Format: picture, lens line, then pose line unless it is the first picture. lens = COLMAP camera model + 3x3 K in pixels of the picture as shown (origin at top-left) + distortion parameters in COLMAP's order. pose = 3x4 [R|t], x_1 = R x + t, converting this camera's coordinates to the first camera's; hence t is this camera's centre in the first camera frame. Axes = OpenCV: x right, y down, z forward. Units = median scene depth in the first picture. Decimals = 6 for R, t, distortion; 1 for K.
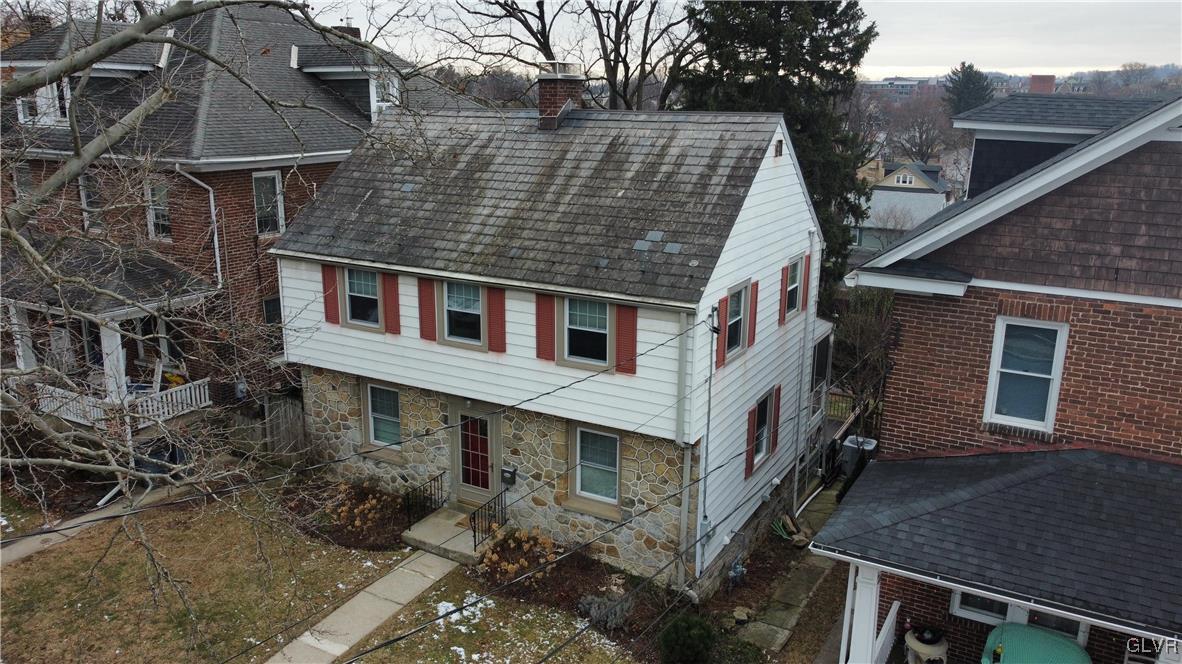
lens RADIAL K [[887.8, 0, 590.4], [0, 887.8, 329.6], [0, 0, 1]] dist [0.012360, -0.004633]
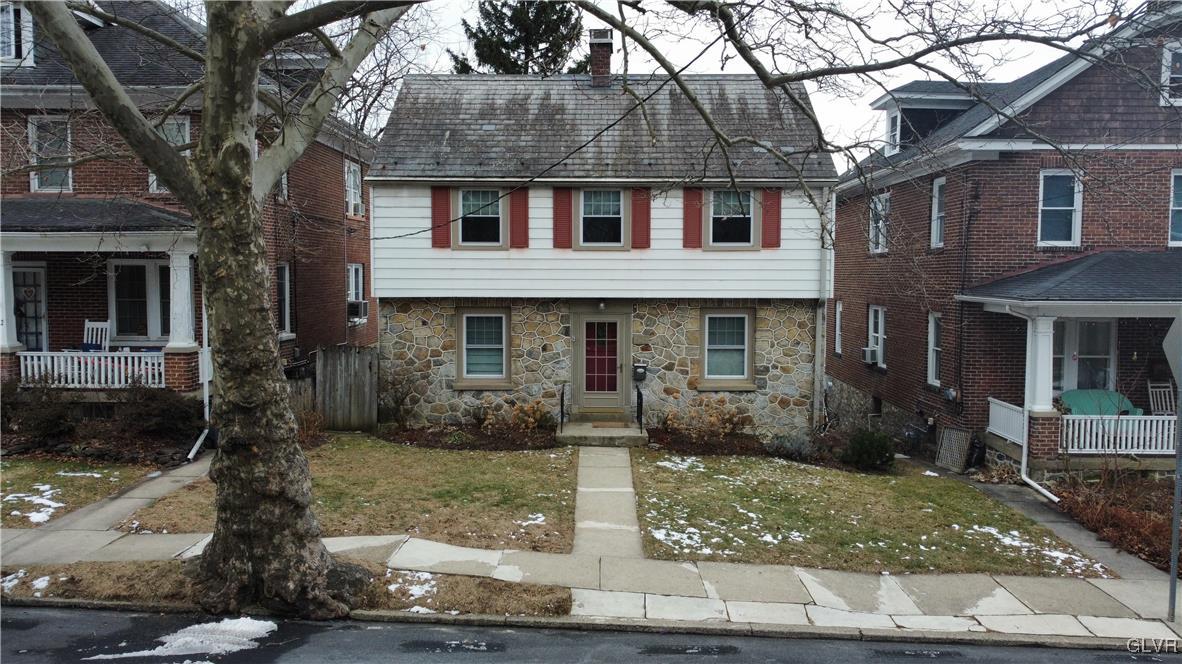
lens RADIAL K [[887.8, 0, 592.9], [0, 887.8, 331.8], [0, 0, 1]] dist [0.012360, -0.004633]
pose [[0.881717, -0.035010, 0.470478, -0.667672], [0.124997, 0.978940, -0.161409, 0.292100], [-0.454919, 0.201125, 0.867524, 0.080757]]
